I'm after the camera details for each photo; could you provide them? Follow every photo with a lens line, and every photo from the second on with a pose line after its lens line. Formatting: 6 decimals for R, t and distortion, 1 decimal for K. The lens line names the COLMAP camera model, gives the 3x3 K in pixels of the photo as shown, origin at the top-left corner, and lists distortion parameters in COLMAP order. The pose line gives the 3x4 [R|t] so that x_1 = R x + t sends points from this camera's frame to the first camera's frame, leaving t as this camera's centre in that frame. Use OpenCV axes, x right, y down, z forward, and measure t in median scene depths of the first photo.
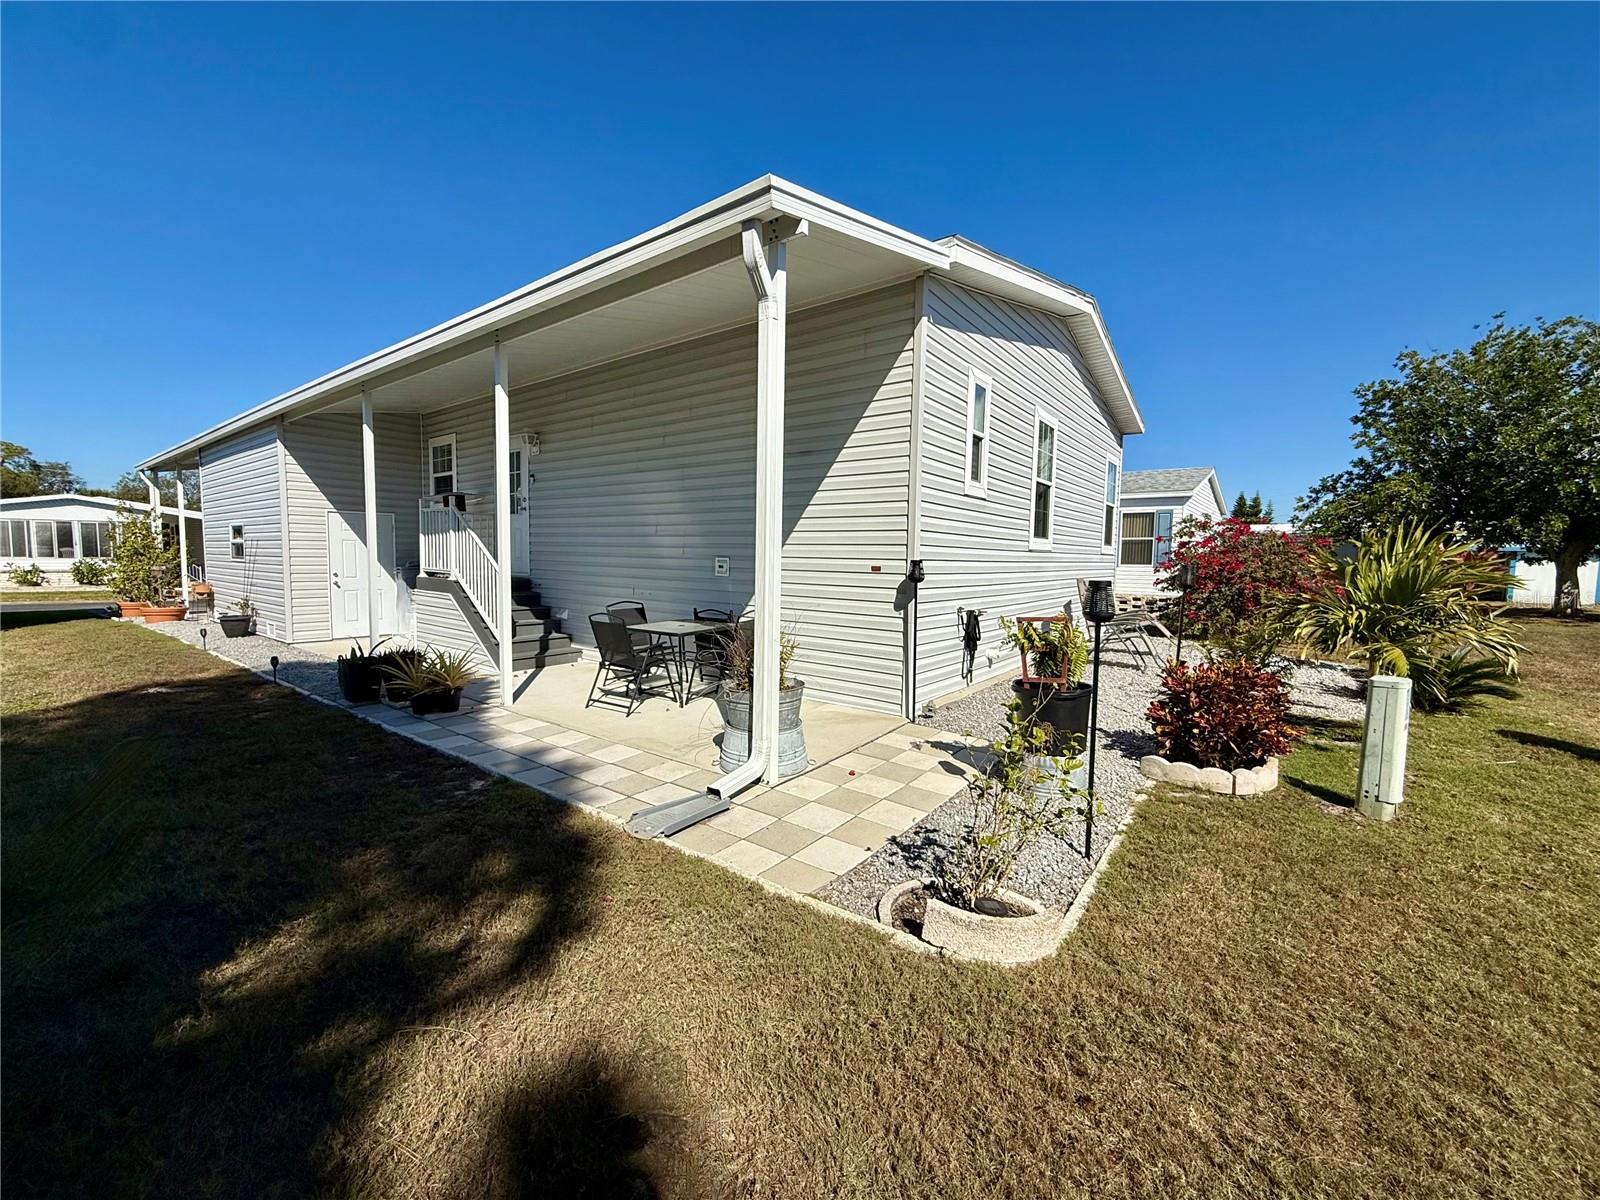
lens RADIAL K [[637.2, 0, 801.5], [0, 637.2, 603.5], [0, 0, 1]] dist [-0.001222, -0.000165]
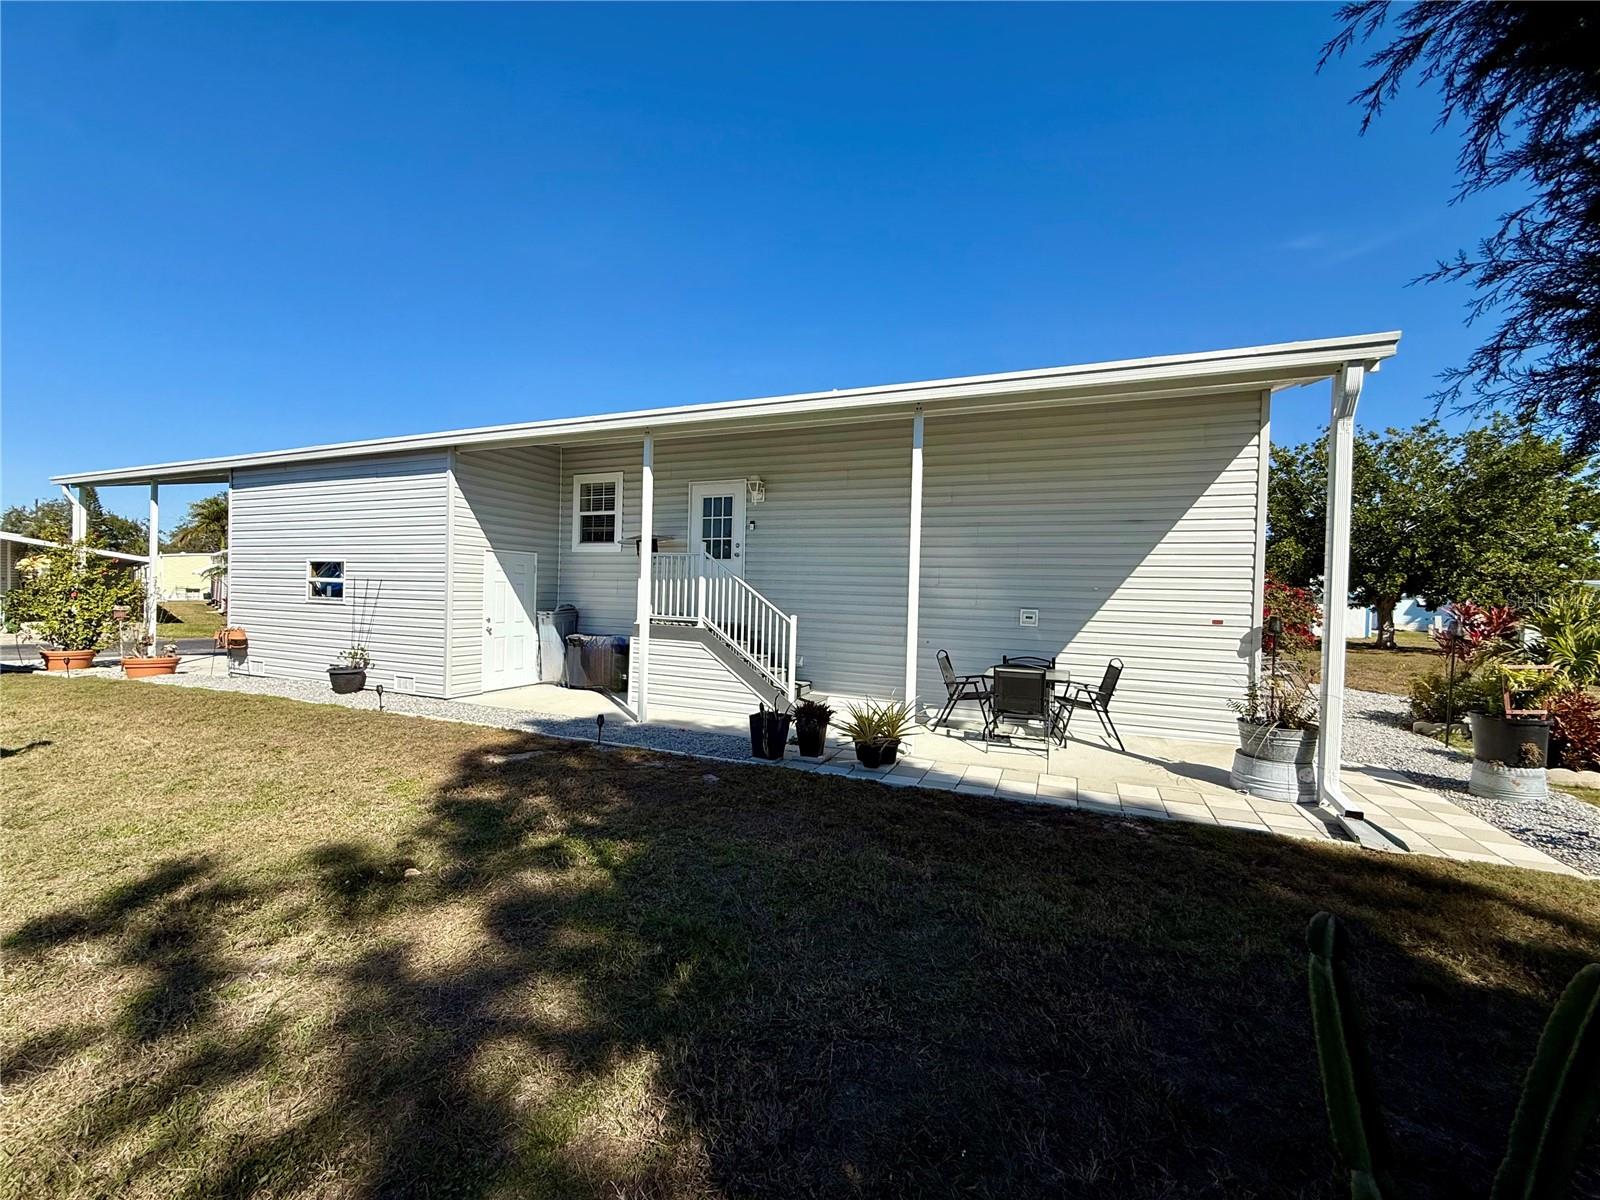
lens RADIAL K [[637.2, 0, 798.8], [0, 637.2, 599.7], [0, 0, 1]] dist [-0.001222, -0.000165]
pose [[0.970960, 0.007897, 0.239111, -0.736489], [0.006541, 0.998205, -0.059530, -0.024382], [-0.239152, 0.059366, 0.969166, 0.026237]]
